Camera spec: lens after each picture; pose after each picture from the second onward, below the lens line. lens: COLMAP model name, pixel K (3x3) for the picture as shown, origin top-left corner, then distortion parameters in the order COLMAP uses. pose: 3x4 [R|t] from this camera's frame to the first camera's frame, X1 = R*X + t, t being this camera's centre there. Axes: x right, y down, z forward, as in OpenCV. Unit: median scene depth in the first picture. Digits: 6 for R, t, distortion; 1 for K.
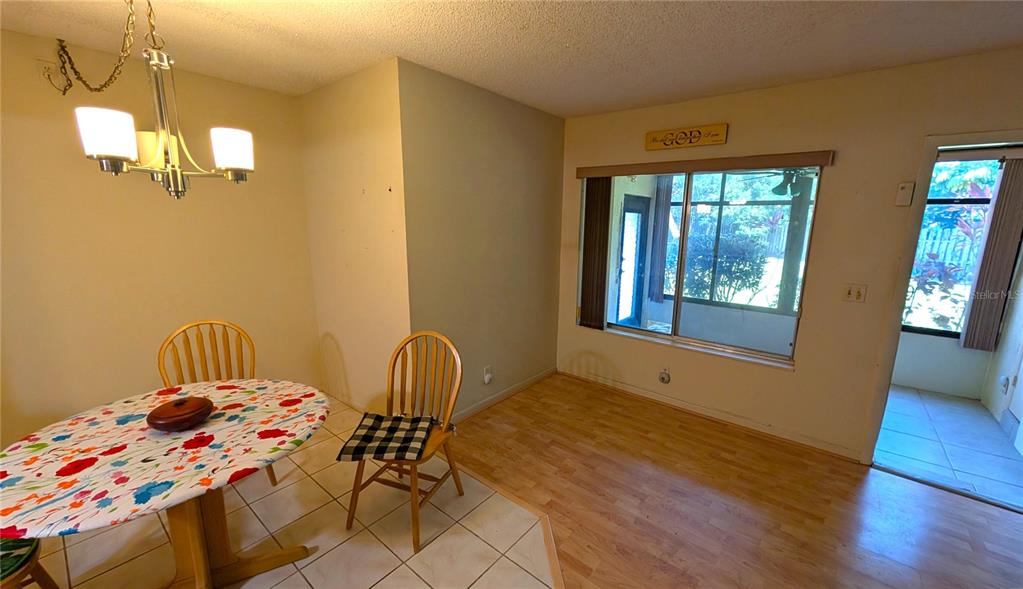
lens RADIAL K [[397.8, 0, 533.0], [0, 397.8, 297.2], [0, 0, 1]] dist [-0.001889, -0.000338]
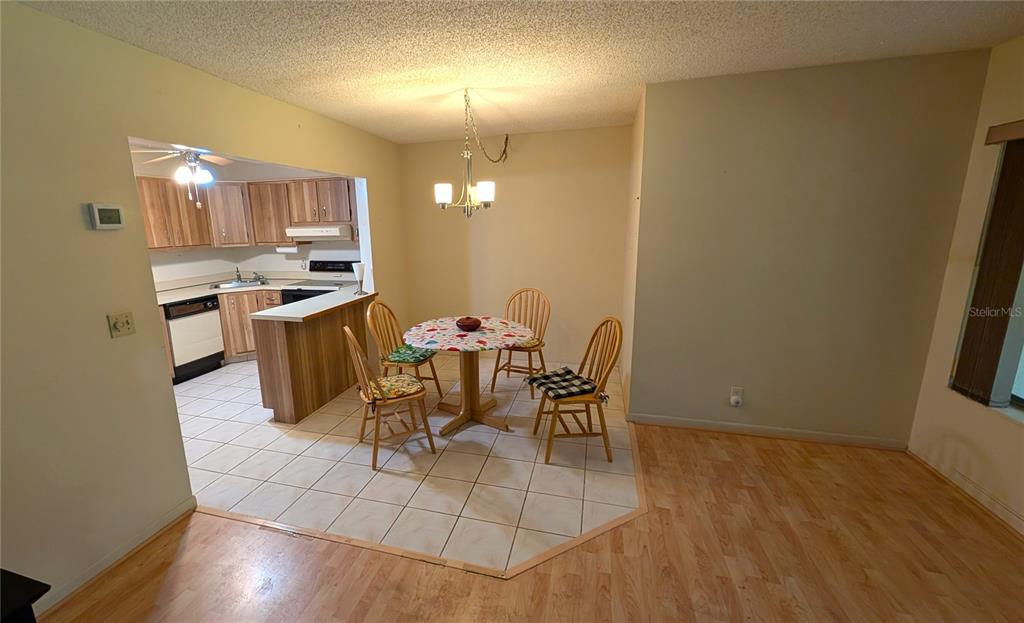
lens RADIAL K [[433.6, 0, 464.5], [0, 433.6, 312.9], [0, 0, 1]] dist [0.001221, -0.000098]
pose [[0.365686, 0.166472, -0.915730, 0.702570], [-0.151674, 0.981381, 0.117837, -0.012651], [0.918297, 0.095801, 0.384127, 0.077362]]
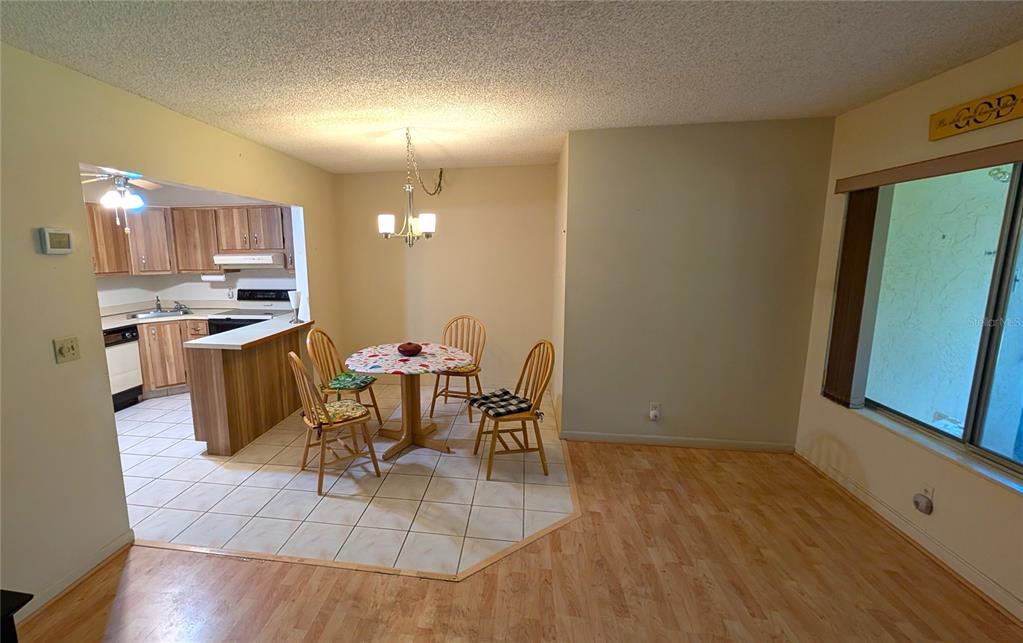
lens RADIAL K [[451.4, 0, 447.4], [0, 451.4, 323.8], [0, 0, 1]] dist [0.000424, 0.000254]
pose [[0.481079, 0.117798, -0.868727, 0.784846], [-0.151160, 0.987236, 0.050159, 0.007128], [0.863547, 0.107186, 0.492744, -0.009343]]
